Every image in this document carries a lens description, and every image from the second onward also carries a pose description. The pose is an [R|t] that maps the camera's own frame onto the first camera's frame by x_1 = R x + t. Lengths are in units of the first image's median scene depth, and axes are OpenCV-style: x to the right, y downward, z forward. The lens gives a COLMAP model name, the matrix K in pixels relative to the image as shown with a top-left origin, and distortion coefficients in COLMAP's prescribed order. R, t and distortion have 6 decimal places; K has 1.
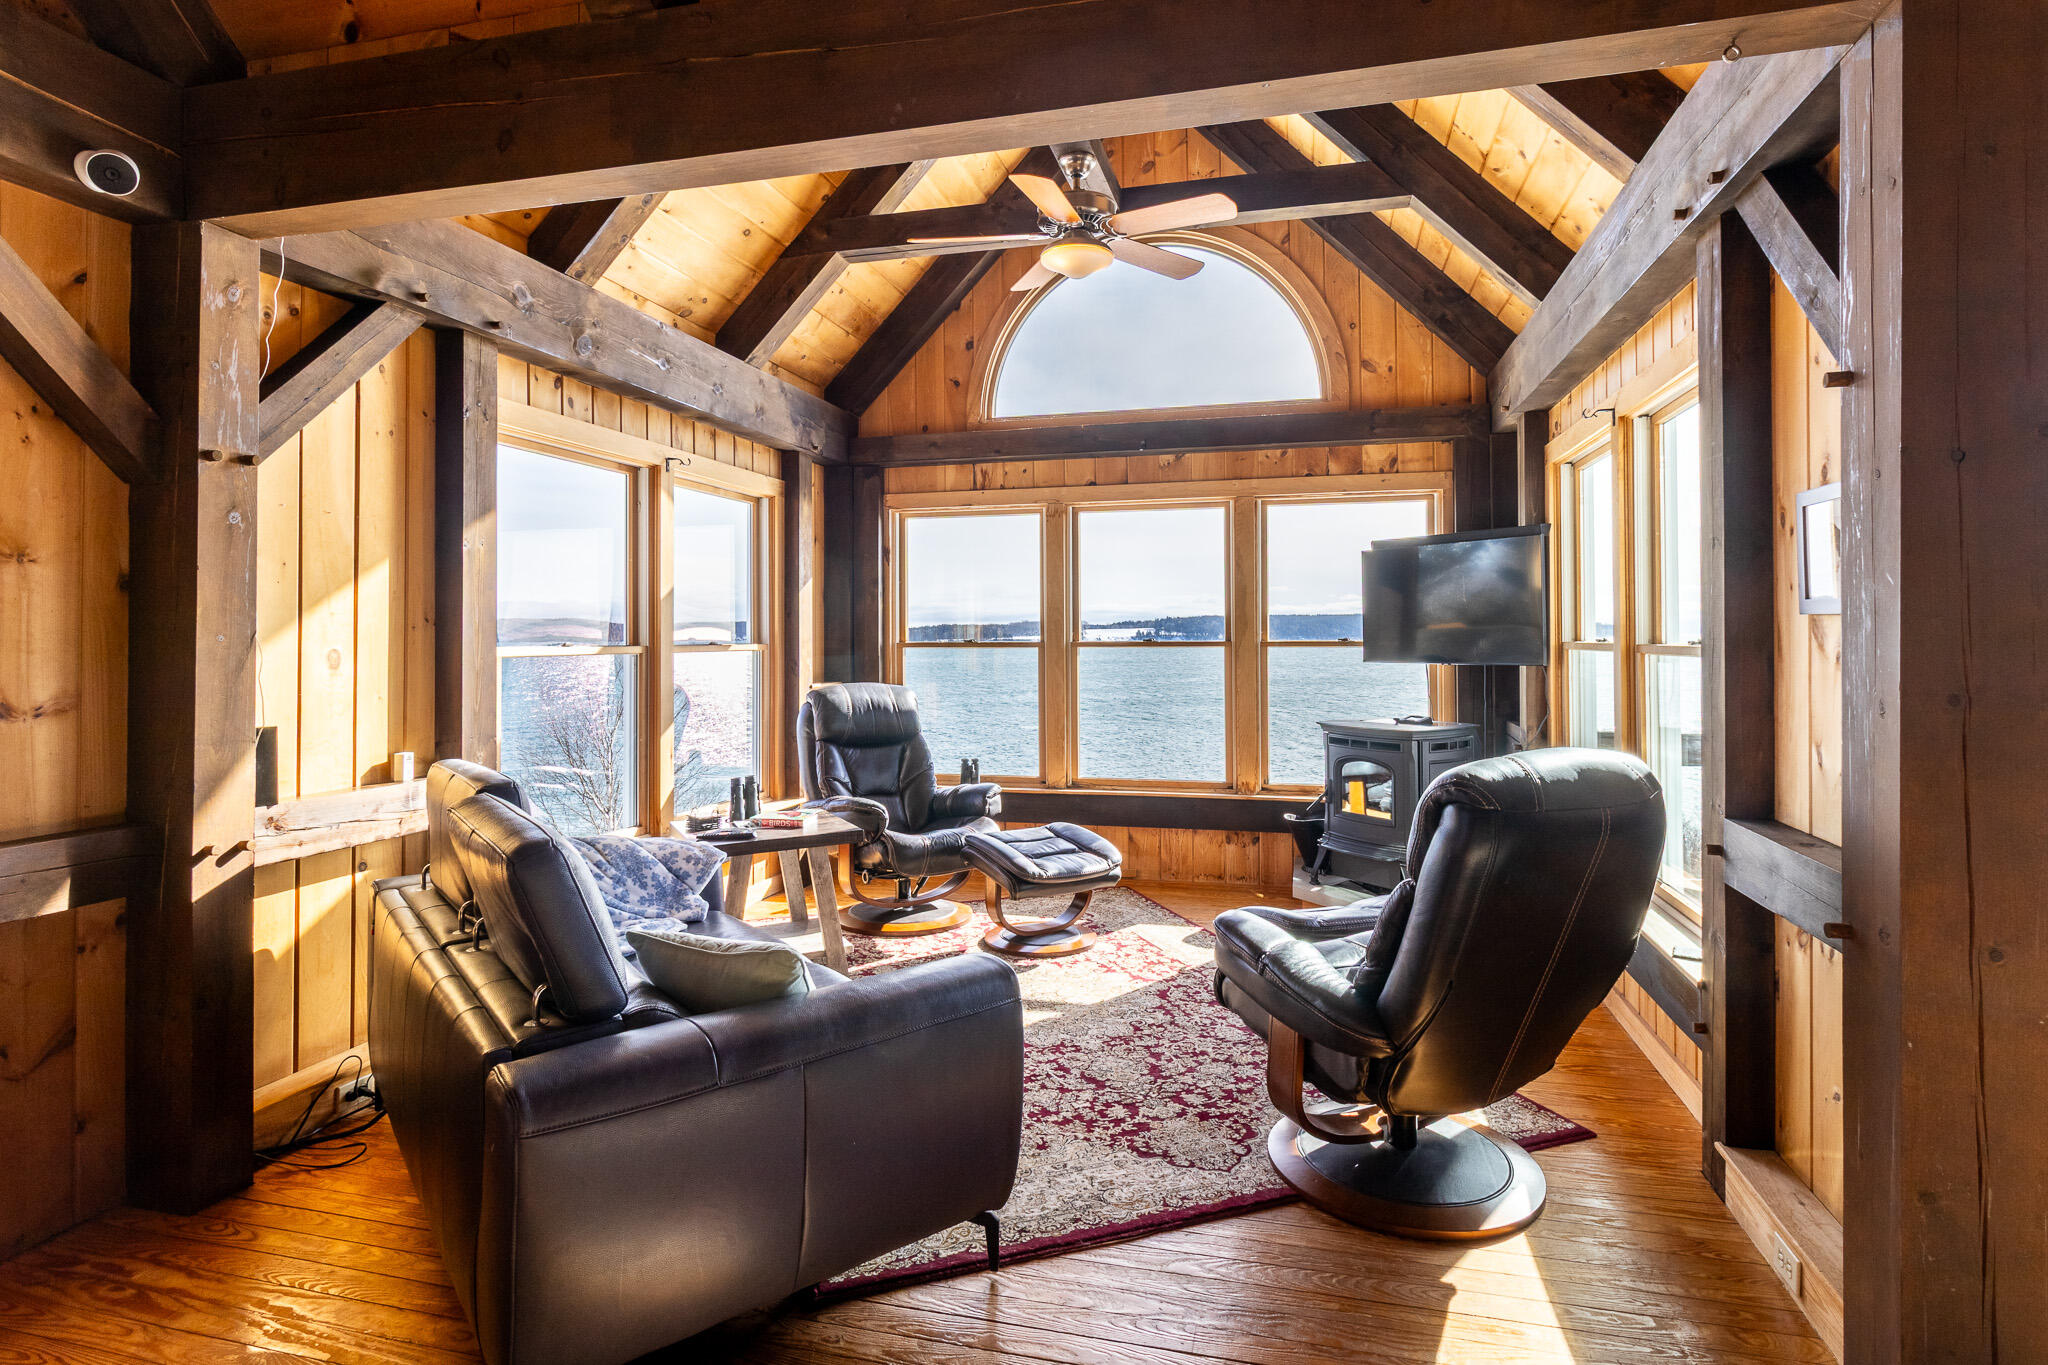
lens RADIAL K [[1068.4, 0, 1056.0], [0, 1068.4, 624.3], [0, 0, 1]] dist [0.006389, -0.002507]
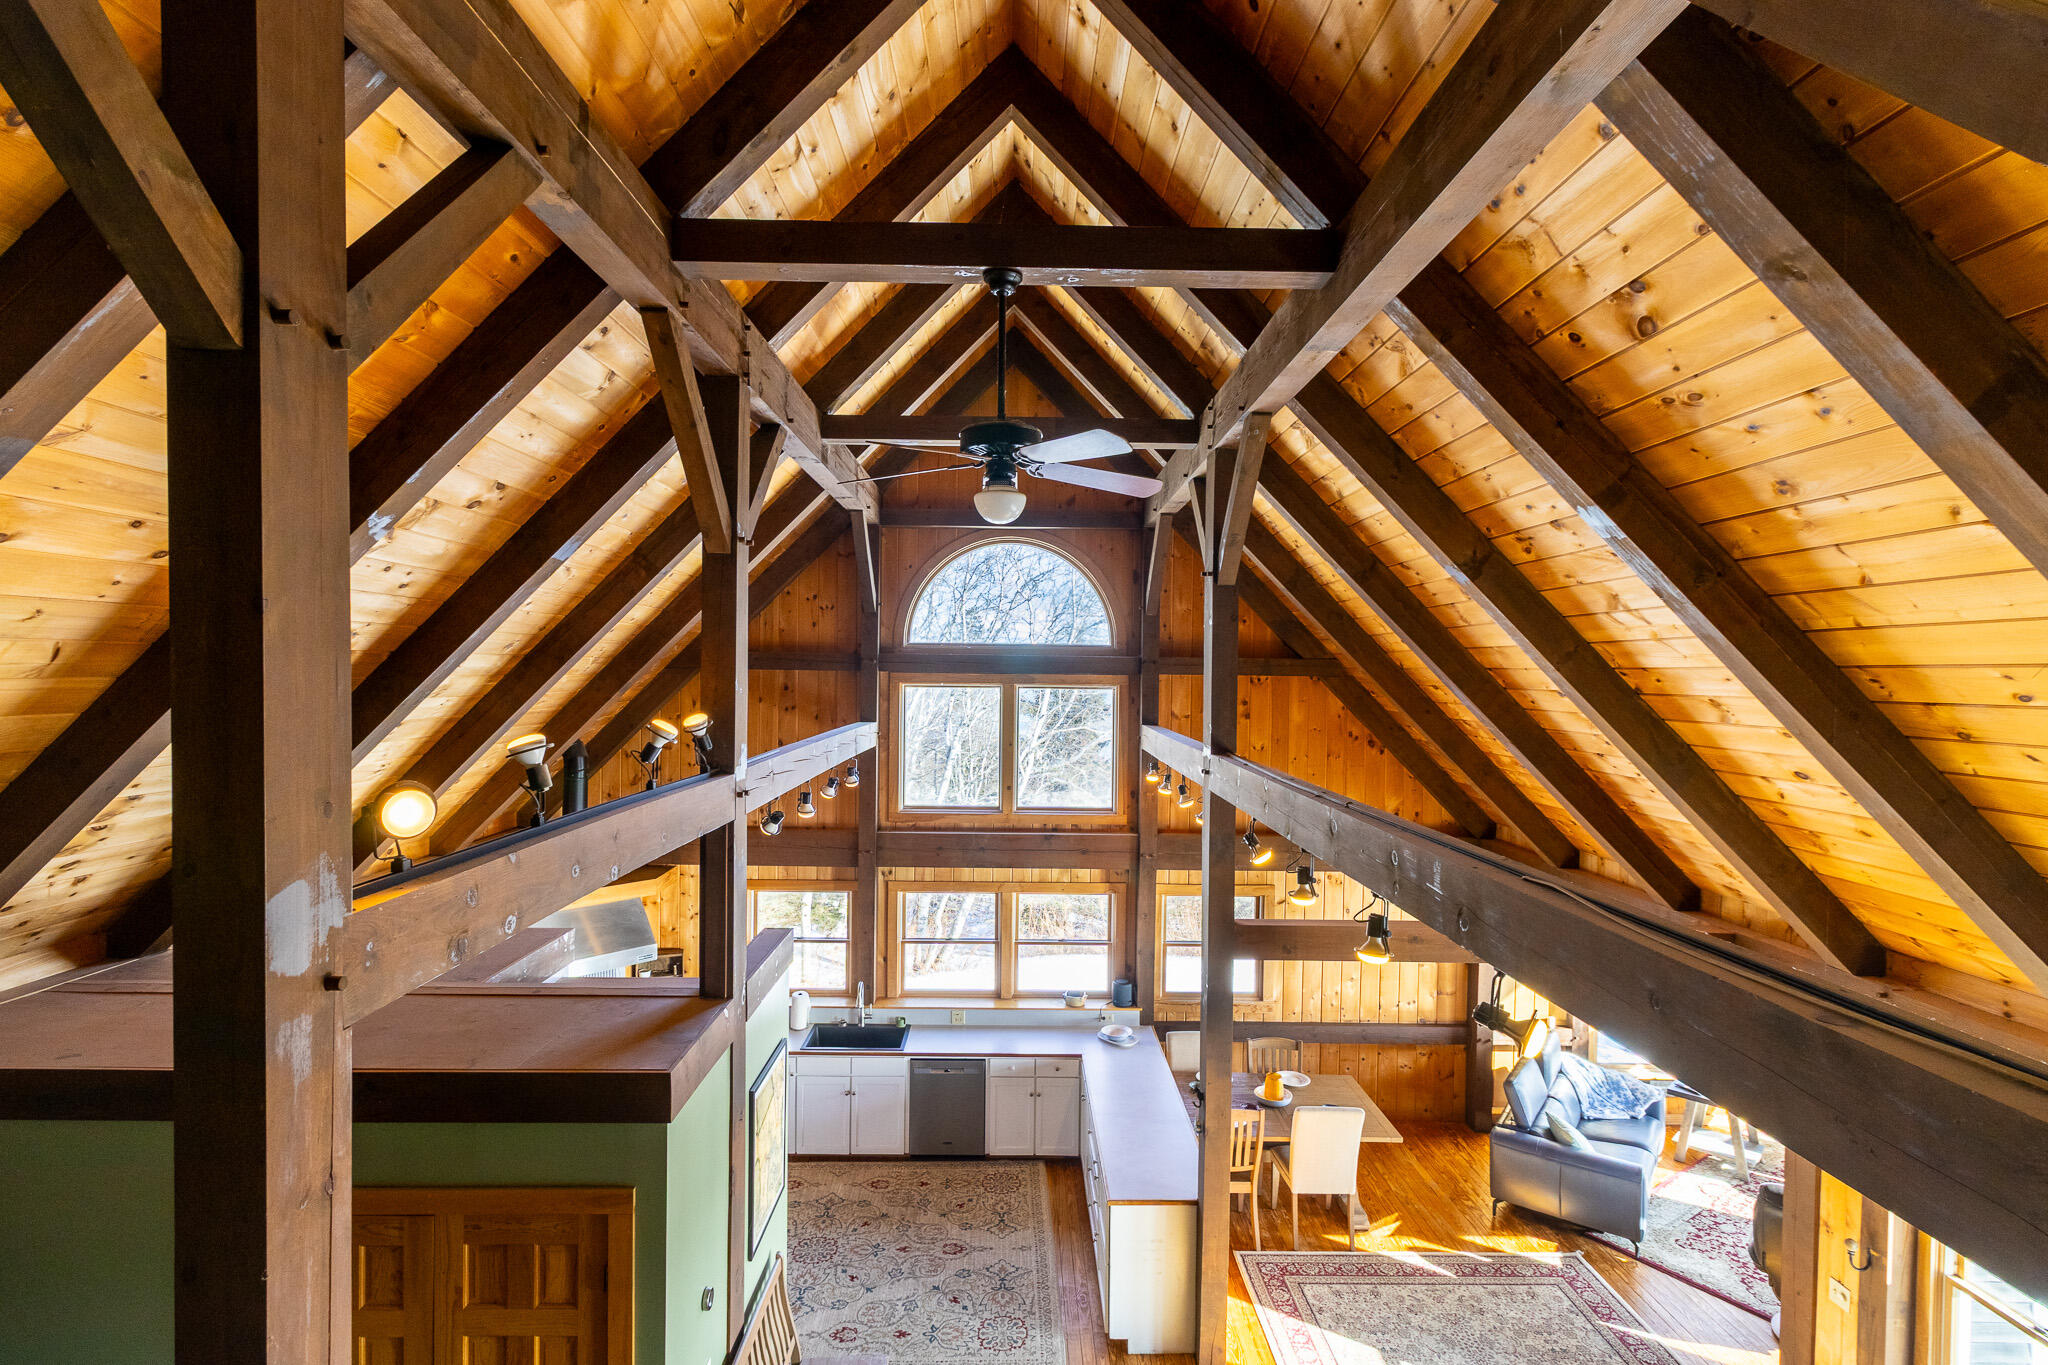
lens RADIAL K [[986.0, 0, 1013.5], [0, 986.0, 674.6], [0, 0, 1]] dist [0.002284, 0.001680]
pose [[0.242488, 0.026108, -0.969803, 1.807816], [-0.003663, 0.999655, 0.025996, -0.974059], [0.970148, -0.002751, 0.242500, -1.212045]]
